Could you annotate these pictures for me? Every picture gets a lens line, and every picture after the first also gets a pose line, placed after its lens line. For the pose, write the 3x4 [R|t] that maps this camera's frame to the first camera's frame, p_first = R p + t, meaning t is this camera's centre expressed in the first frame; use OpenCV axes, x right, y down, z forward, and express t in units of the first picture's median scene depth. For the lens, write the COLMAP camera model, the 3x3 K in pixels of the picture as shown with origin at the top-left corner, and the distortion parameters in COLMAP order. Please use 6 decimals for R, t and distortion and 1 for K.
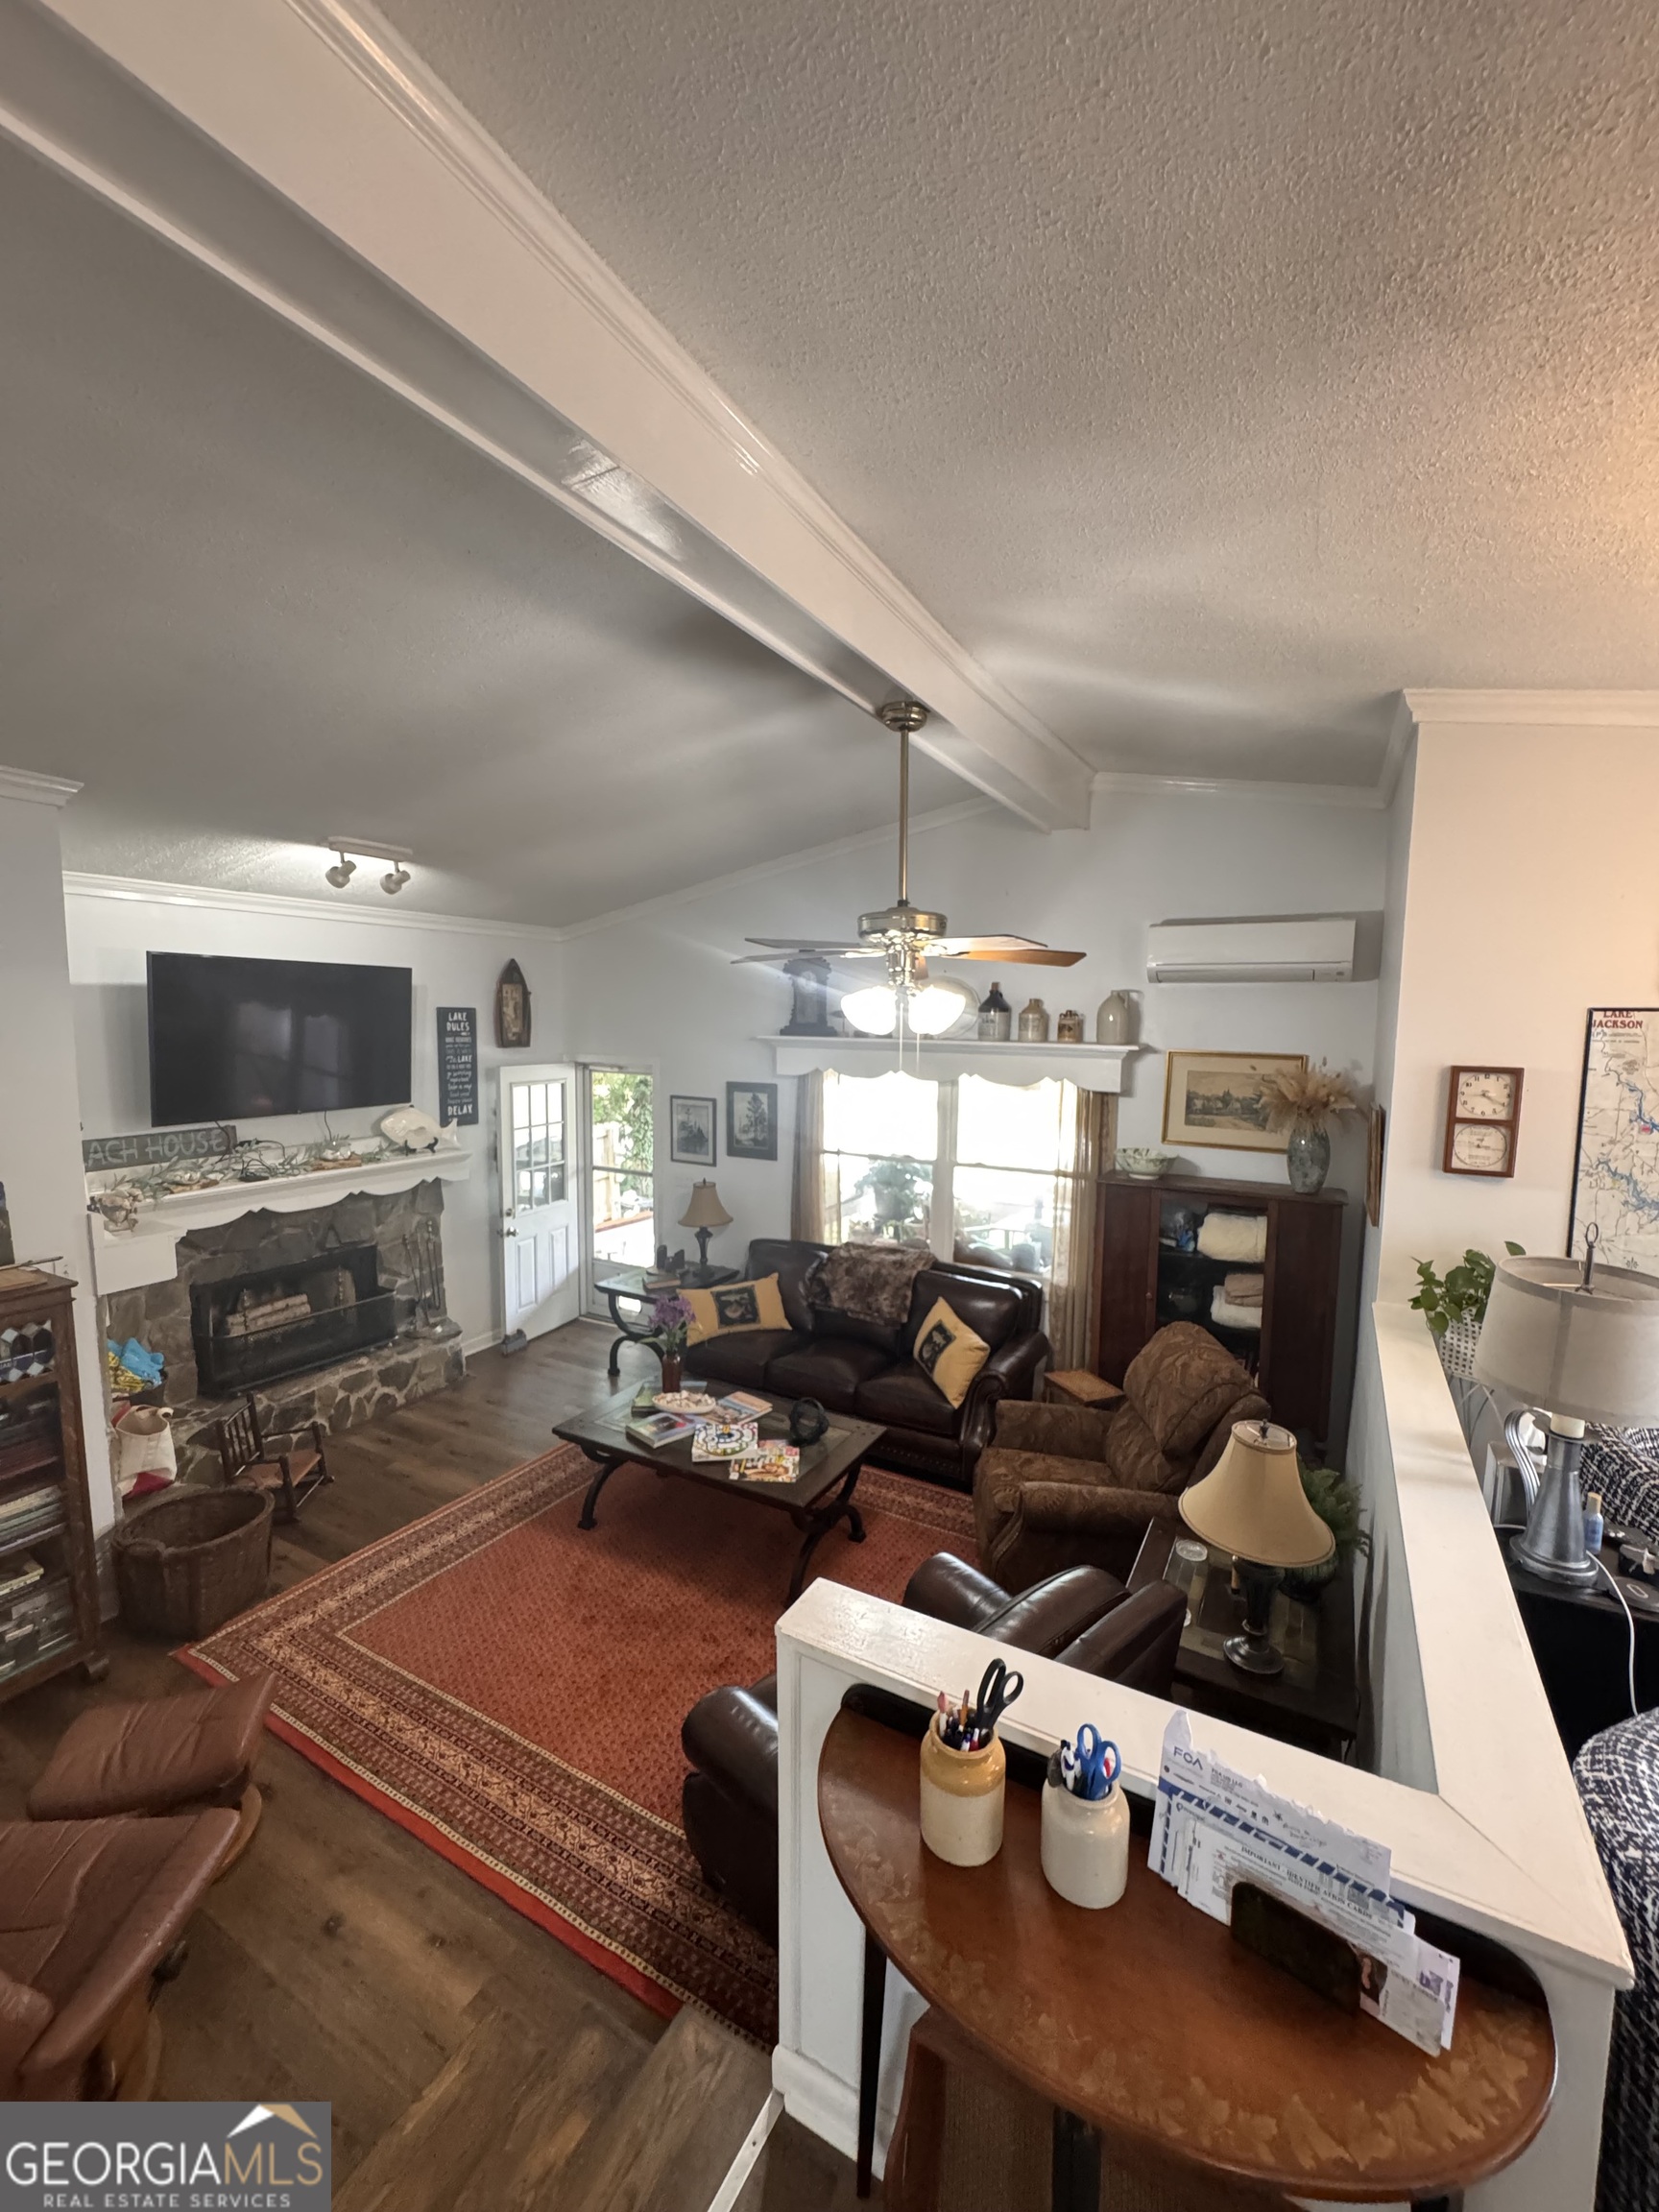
lens RADIAL K [[889.8, 0, 823.9], [0, 889.8, 1107.0], [0, 0, 1]] dist [0.001468, 0.000106]
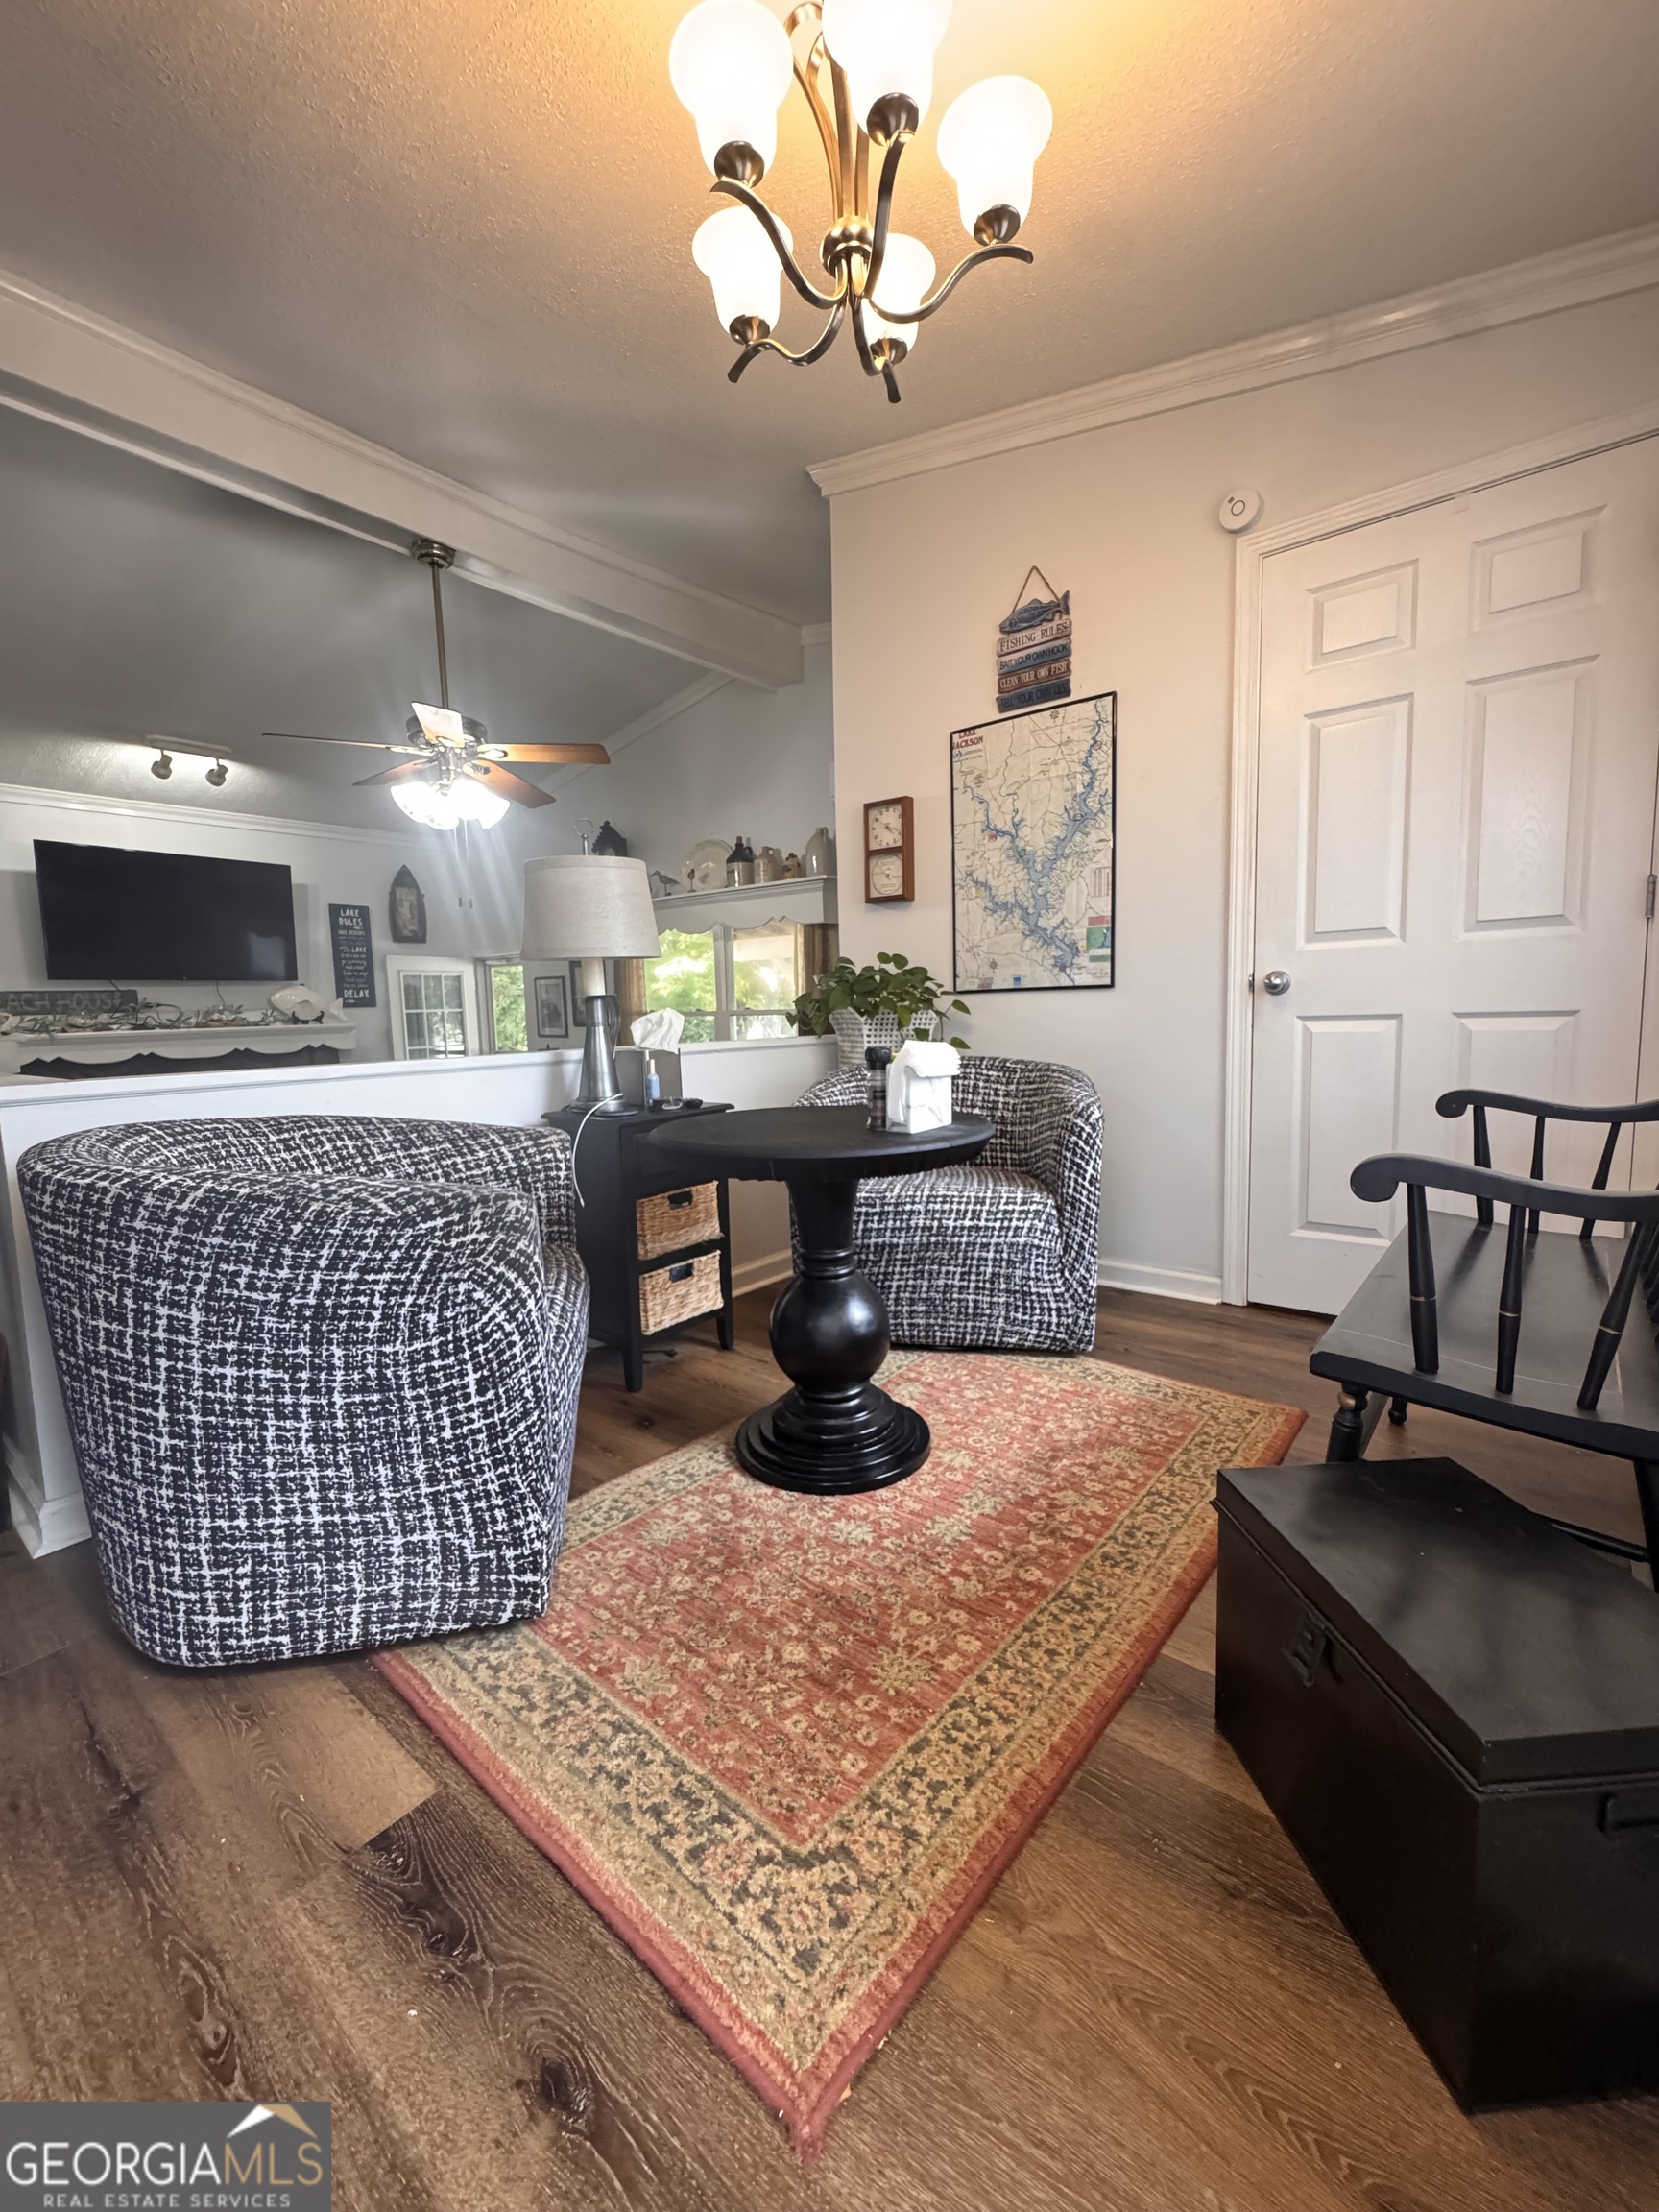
lens RADIAL K [[889.8, 0, 830.2], [0, 889.8, 1106.9], [0, 0, 1]] dist [0.001468, 0.000106]
pose [[0.984140, -0.018643, -0.176413, 0.560566], [0.020997, 0.999714, 0.011482, 0.208237], [0.176148, -0.015004, 0.984249, -0.068419]]
